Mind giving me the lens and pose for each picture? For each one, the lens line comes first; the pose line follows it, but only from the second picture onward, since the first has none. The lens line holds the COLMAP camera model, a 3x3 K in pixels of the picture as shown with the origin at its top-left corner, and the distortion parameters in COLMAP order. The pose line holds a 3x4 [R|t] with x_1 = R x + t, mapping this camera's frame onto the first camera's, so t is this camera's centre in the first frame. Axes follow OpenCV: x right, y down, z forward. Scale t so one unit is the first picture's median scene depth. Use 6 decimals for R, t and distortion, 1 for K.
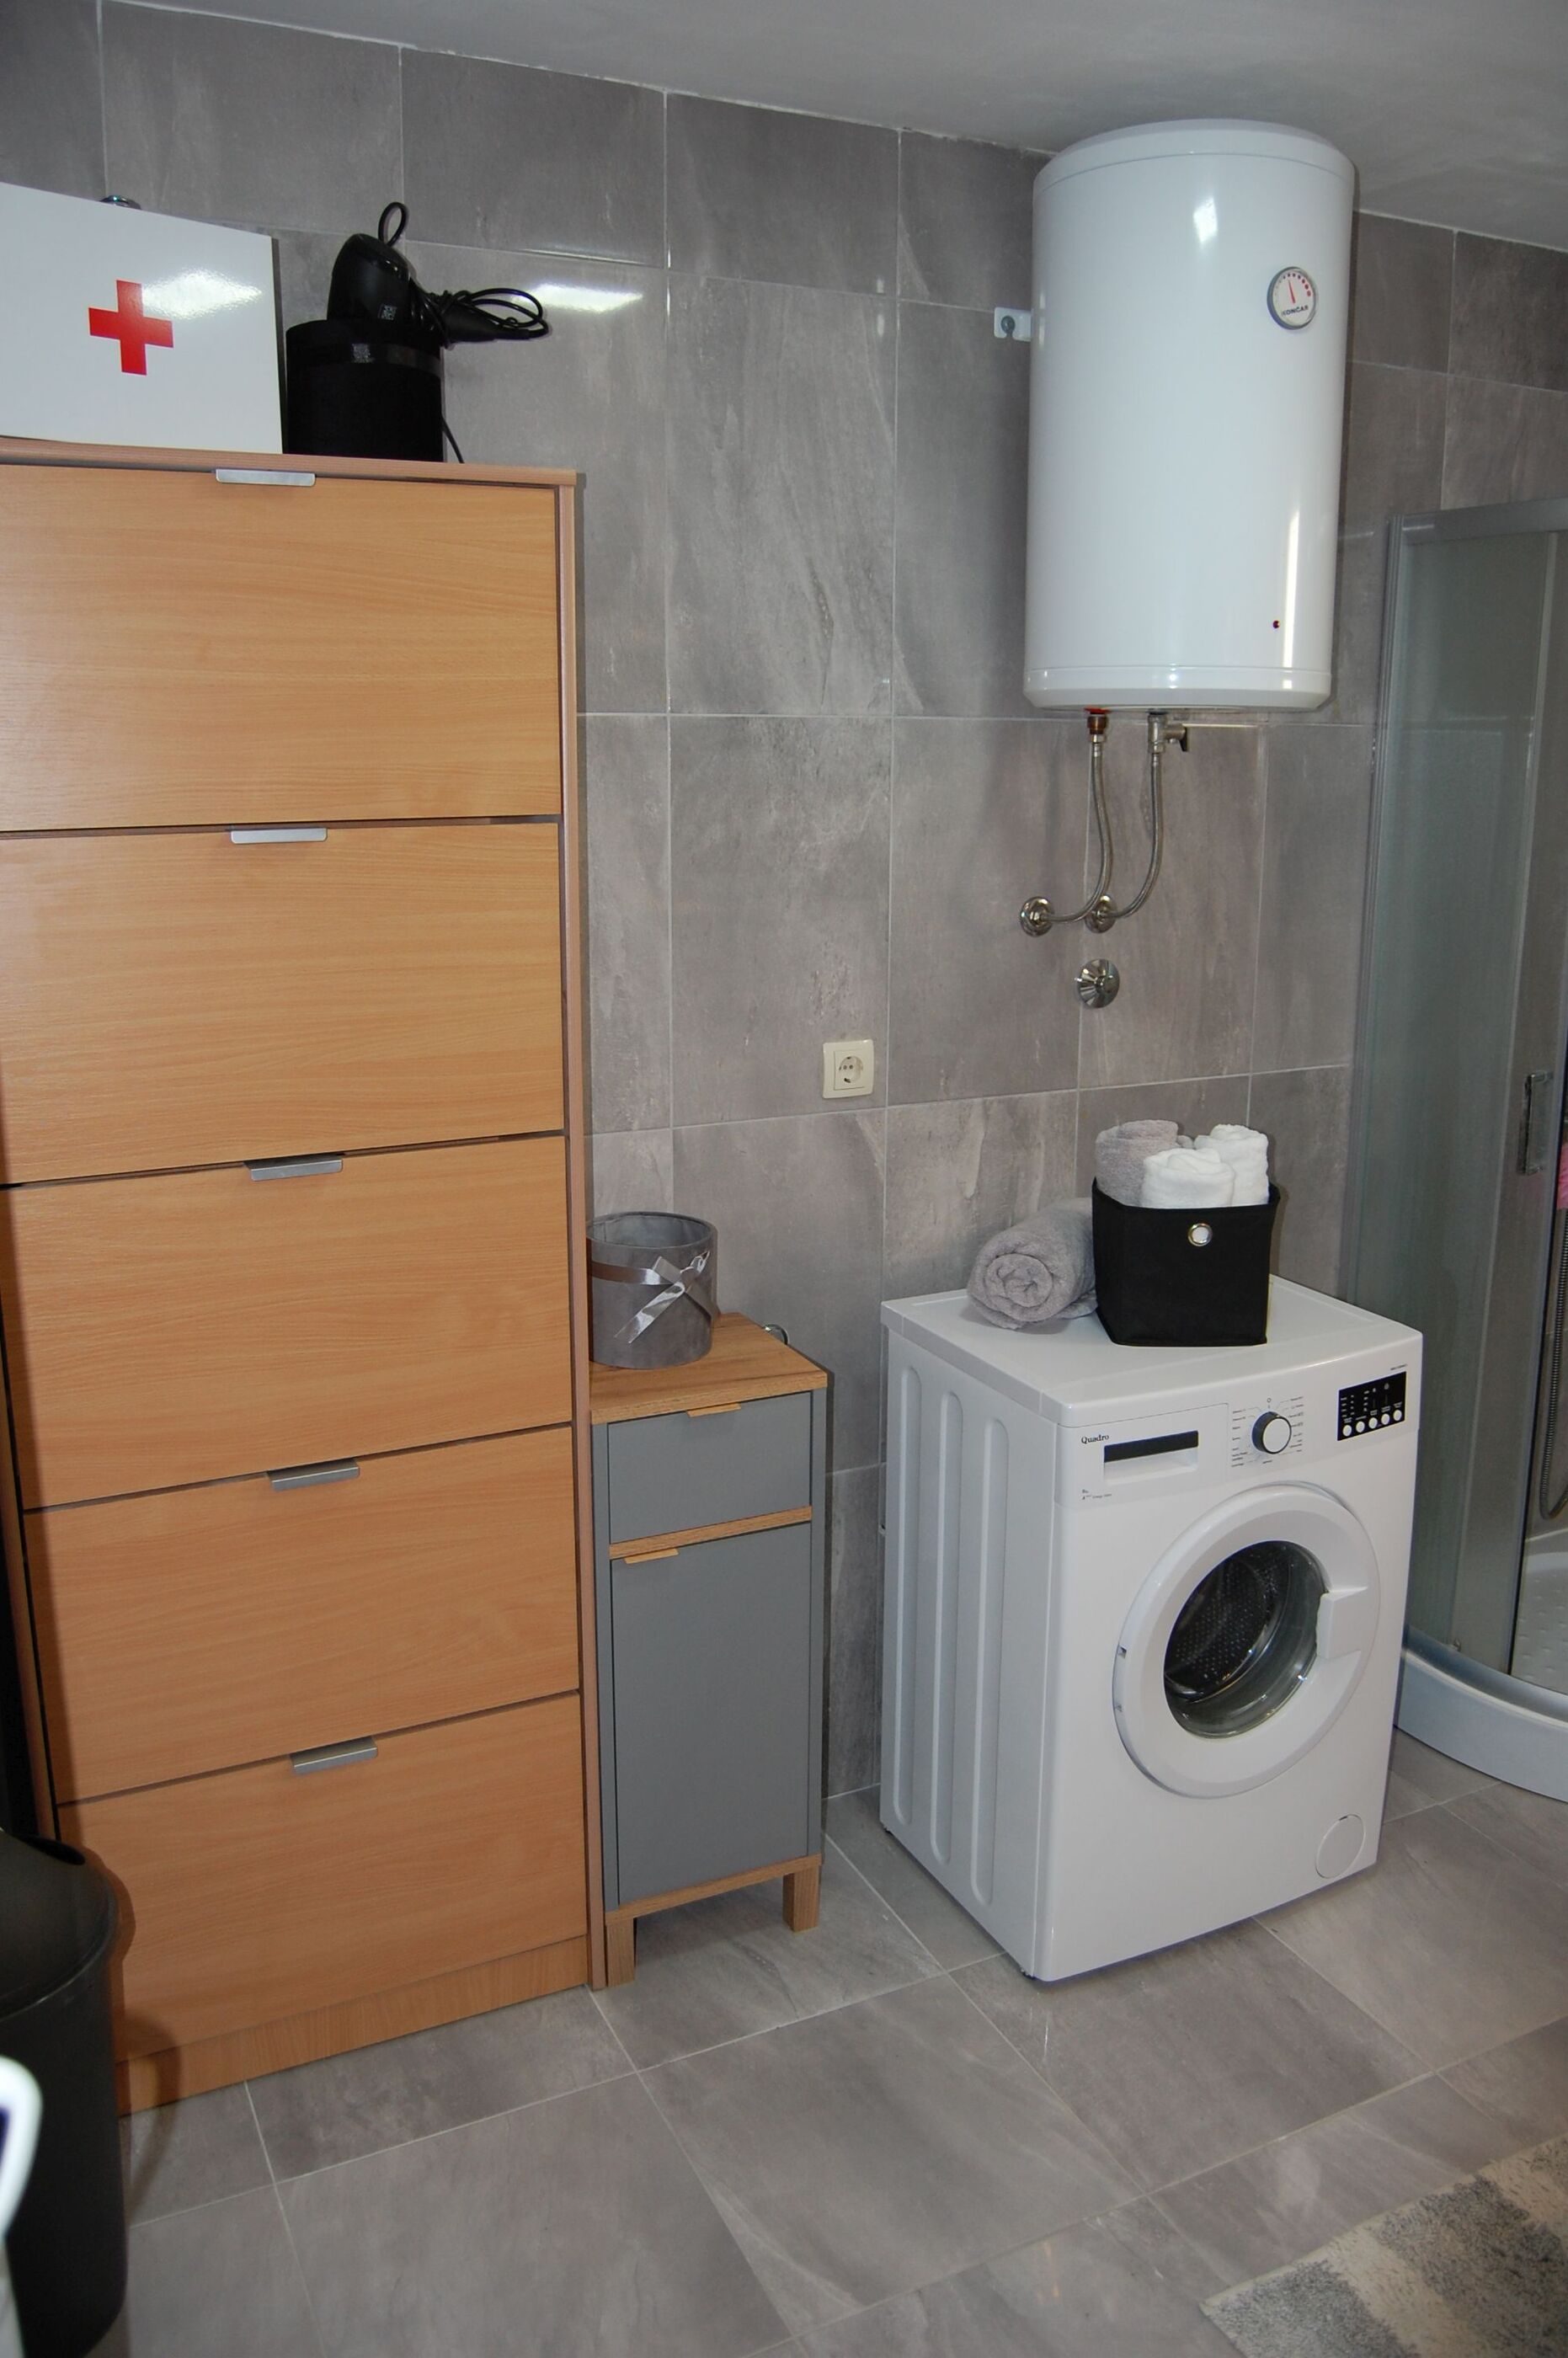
lens RADIAL K [[1827.7, 0, 784.0], [0, 1827.7, 1179.0], [0, 0, 1]] dist [-0.089717, 0.041443]
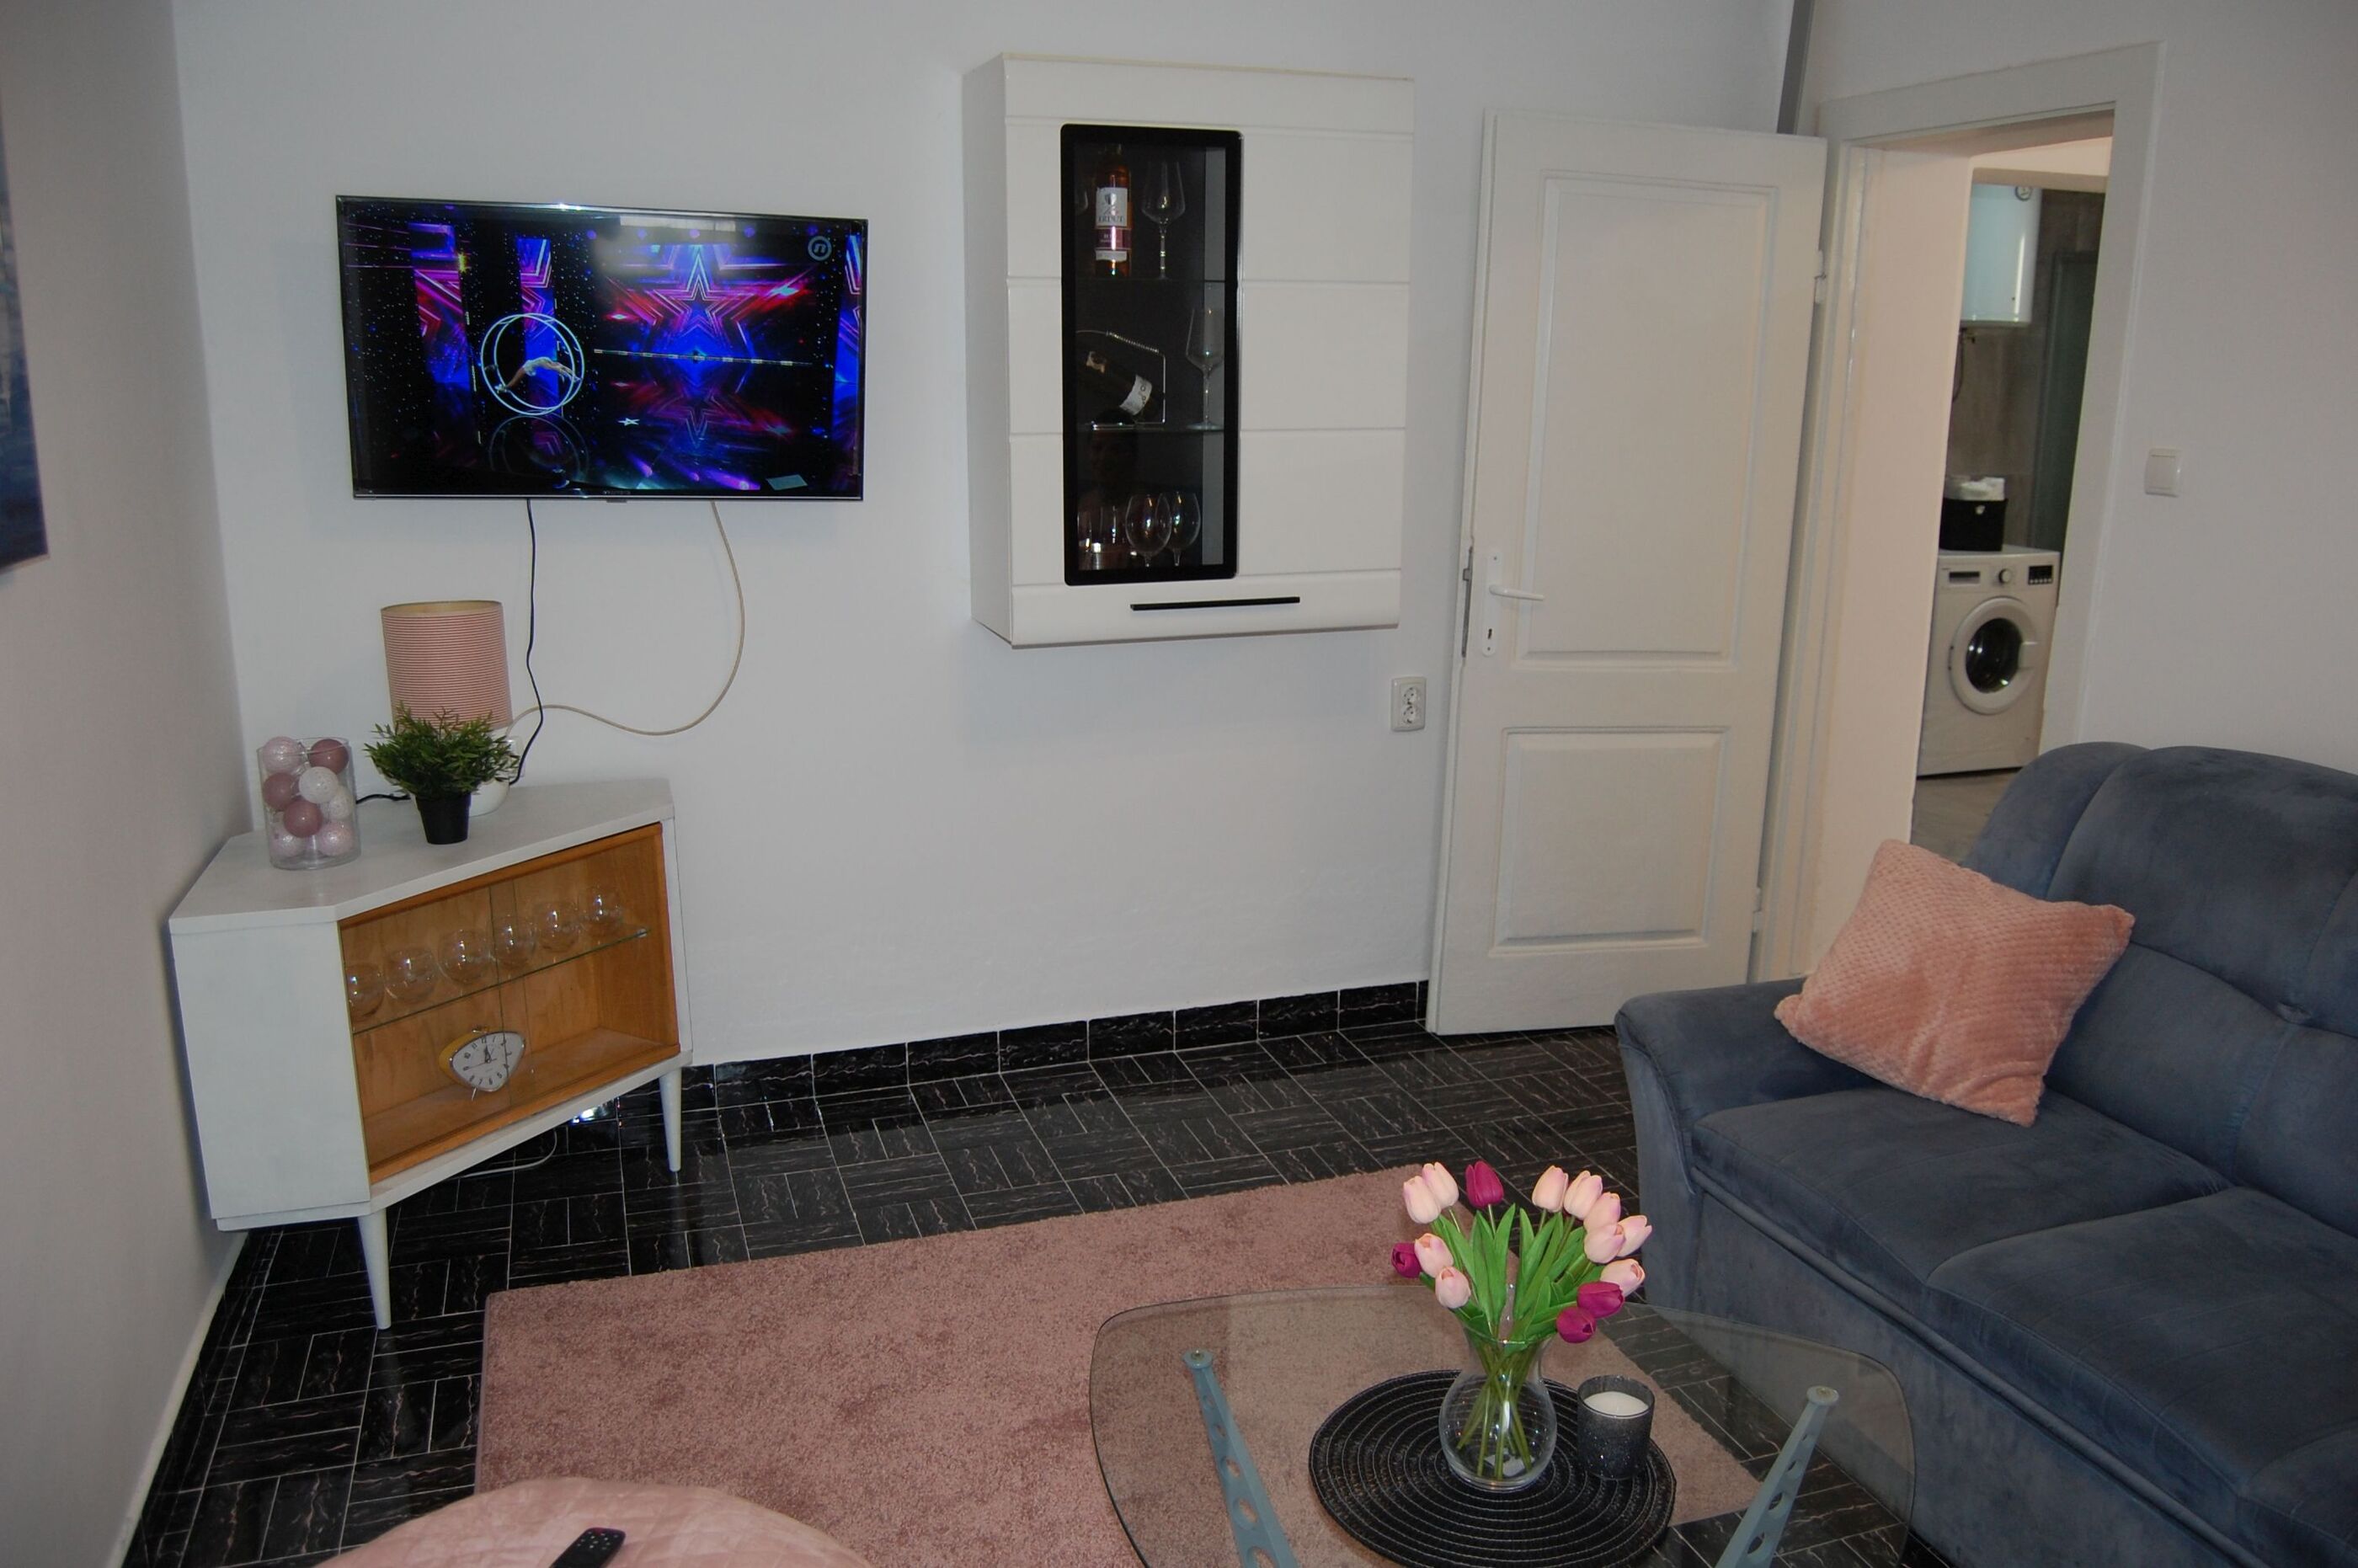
lens RADIAL K [[1827.7, 0, 1179.0], [0, 1827.7, 784.0], [0, 0, 1]] dist [-0.089717, 0.041443]
pose [[0.992034, 0.033174, -0.121526, -0.616410], [-0.032919, 0.999450, 0.004104, 0.454810], [0.121595, -0.000071, 0.992580, -1.817438]]
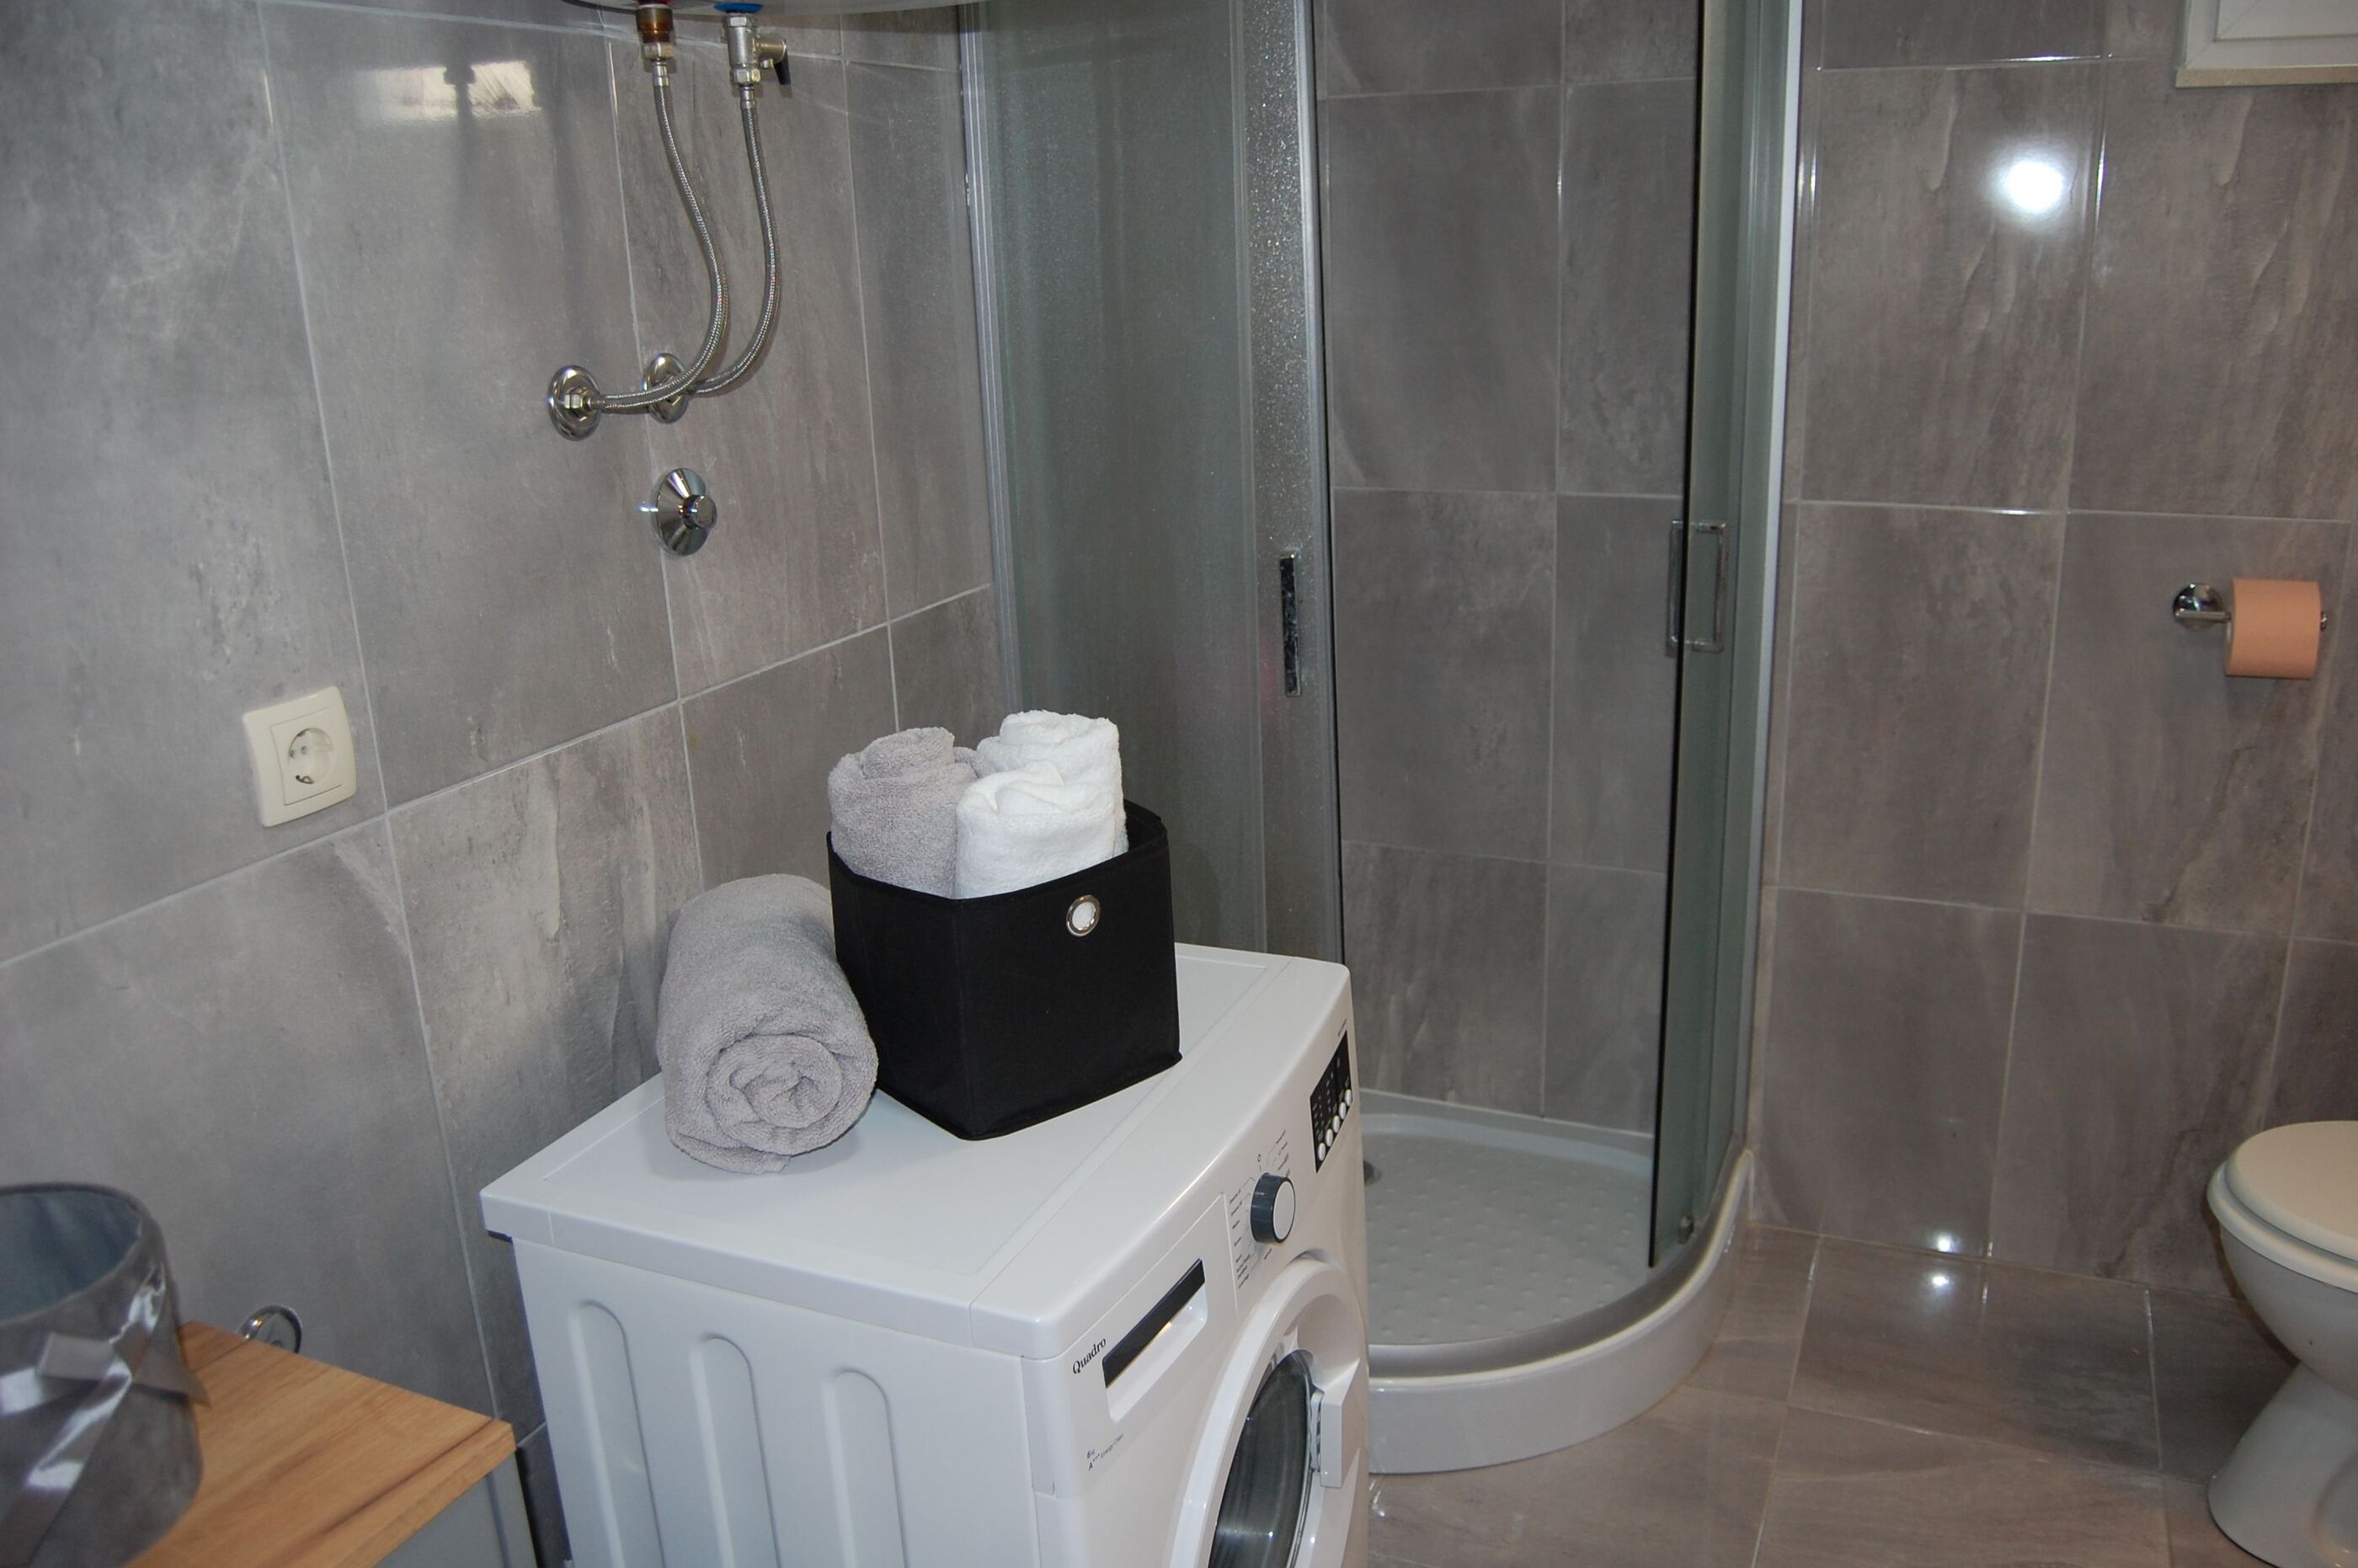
lens RADIAL K [[1827.7, 0, 1179.0], [0, 1827.7, 784.0], [0, 0, 1]] dist [-0.089717, 0.041443]
pose [[0.758229, -0.220435, 0.613594, -0.081220], [0.192078, 0.974868, 0.112868, -0.062293], [-0.623053, 0.032278, 0.781513, 0.492968]]
